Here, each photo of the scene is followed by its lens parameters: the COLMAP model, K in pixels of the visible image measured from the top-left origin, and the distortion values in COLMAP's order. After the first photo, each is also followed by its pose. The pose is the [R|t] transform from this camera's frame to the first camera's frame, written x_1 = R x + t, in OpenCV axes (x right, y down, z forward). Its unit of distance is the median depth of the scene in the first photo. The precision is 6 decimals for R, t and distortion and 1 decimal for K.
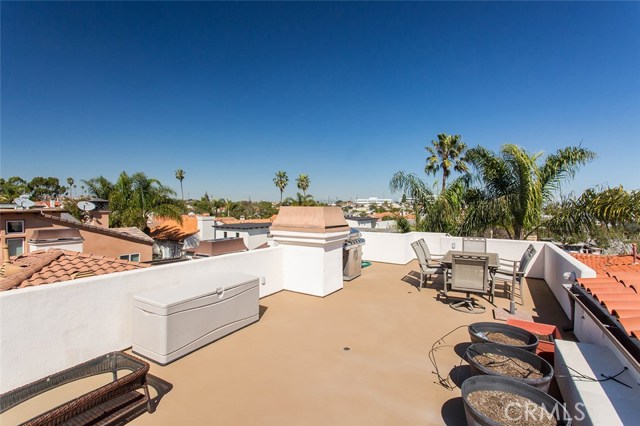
lens RADIAL K [[300.7, 0, 332.3], [0, 300.7, 210.4], [0, 0, 1]] dist [-0.007513, 0.006005]
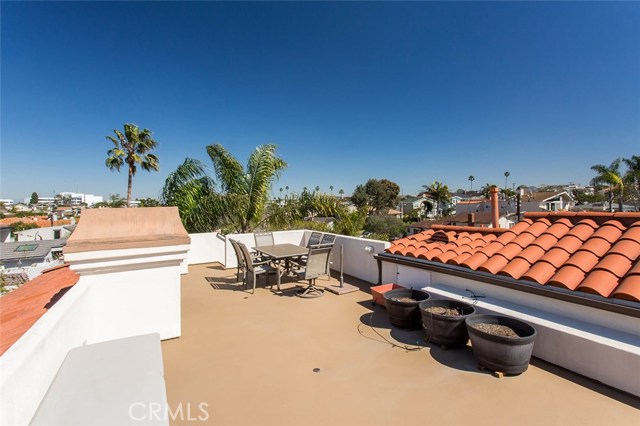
lens RADIAL K [[300.7, 0, 315.2], [0, 300.7, 208.3], [0, 0, 1]] dist [-0.007513, 0.006005]
pose [[0.542438, -0.033023, 0.839446, -0.188224], [0.037473, 0.999184, 0.015092, -0.002832], [-0.839259, 0.023270, 0.543233, 0.152662]]
